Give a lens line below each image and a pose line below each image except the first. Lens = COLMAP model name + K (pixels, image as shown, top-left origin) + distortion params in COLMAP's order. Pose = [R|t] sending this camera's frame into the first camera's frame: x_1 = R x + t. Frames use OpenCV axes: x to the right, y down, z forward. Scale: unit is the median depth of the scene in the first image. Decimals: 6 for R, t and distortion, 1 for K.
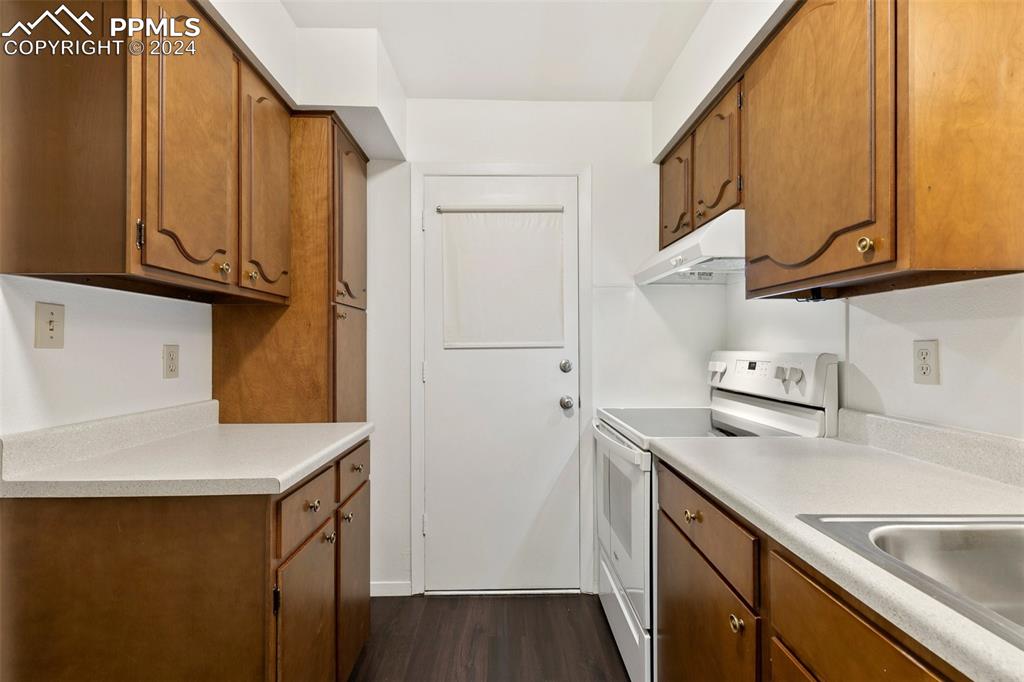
lens RADIAL K [[455.0, 0, 508.8], [0, 455.0, 344.7], [0, 0, 1]] dist [0.002183, 0.000442]
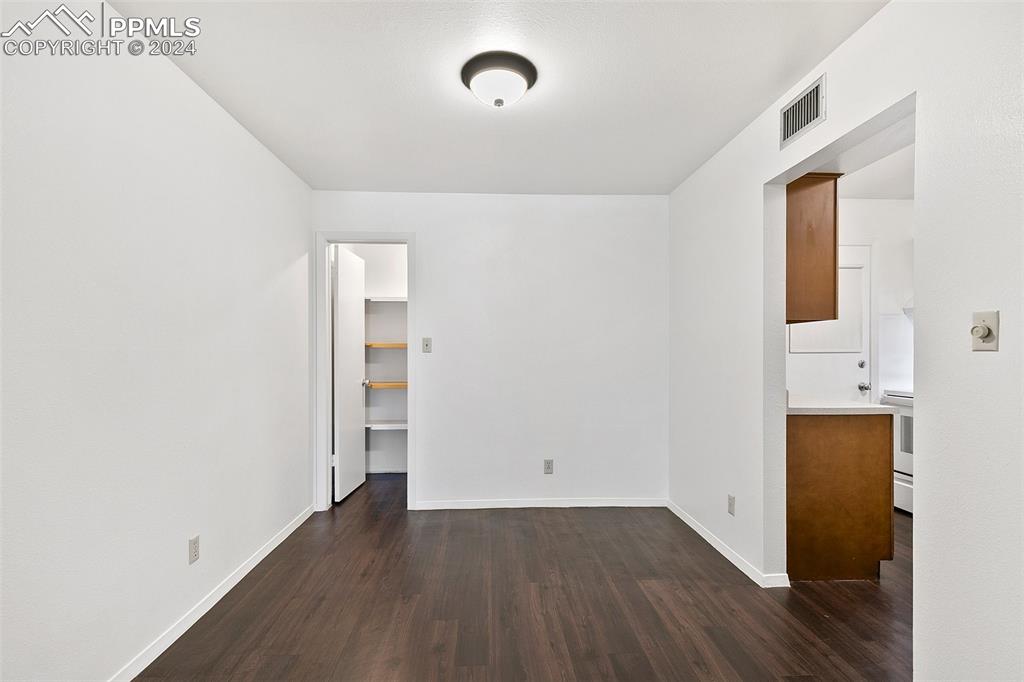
lens RADIAL K [[455.0, 0, 508.8], [0, 455.0, 344.7], [0, 0, 1]] dist [0.002183, 0.000442]
pose [[0.999787, 0.009107, 0.018525, -1.171275], [-0.008982, 0.999936, -0.006826, 0.001525], [-0.018586, 0.006659, 0.999805, -0.604693]]
